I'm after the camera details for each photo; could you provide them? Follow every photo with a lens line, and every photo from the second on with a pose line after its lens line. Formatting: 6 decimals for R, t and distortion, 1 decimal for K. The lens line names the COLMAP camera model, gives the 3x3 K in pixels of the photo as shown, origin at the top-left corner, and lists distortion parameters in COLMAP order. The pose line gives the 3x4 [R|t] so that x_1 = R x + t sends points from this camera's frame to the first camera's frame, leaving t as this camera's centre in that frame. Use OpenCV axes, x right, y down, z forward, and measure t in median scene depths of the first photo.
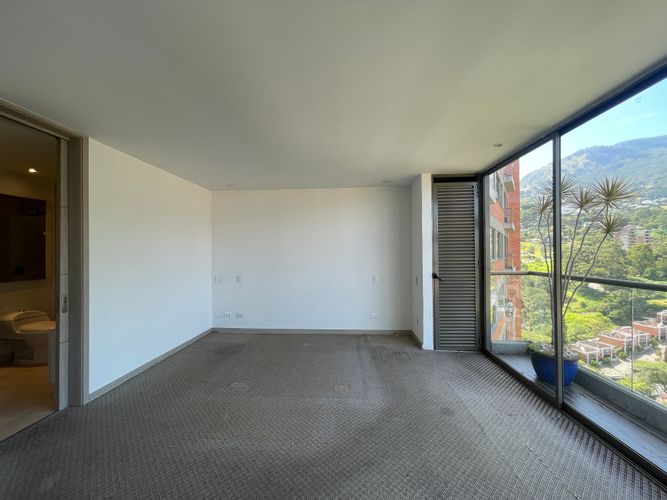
lens RADIAL K [[269.1, 0, 333.5], [0, 269.1, 250.5], [0, 0, 1]] dist [0.001127, 0.000313]
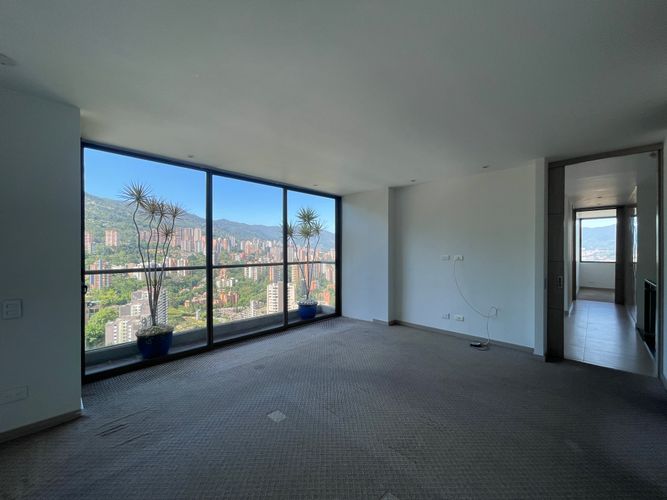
lens RADIAL K [[269.1, 0, 332.5], [0, 269.1, 251.7], [0, 0, 1]] dist [0.001127, 0.000313]
pose [[-0.757168, 0.003850, 0.653209, -0.555087], [-0.001890, 0.999966, -0.008084, 0.028840], [-0.653218, -0.007355, -0.757134, 1.362515]]
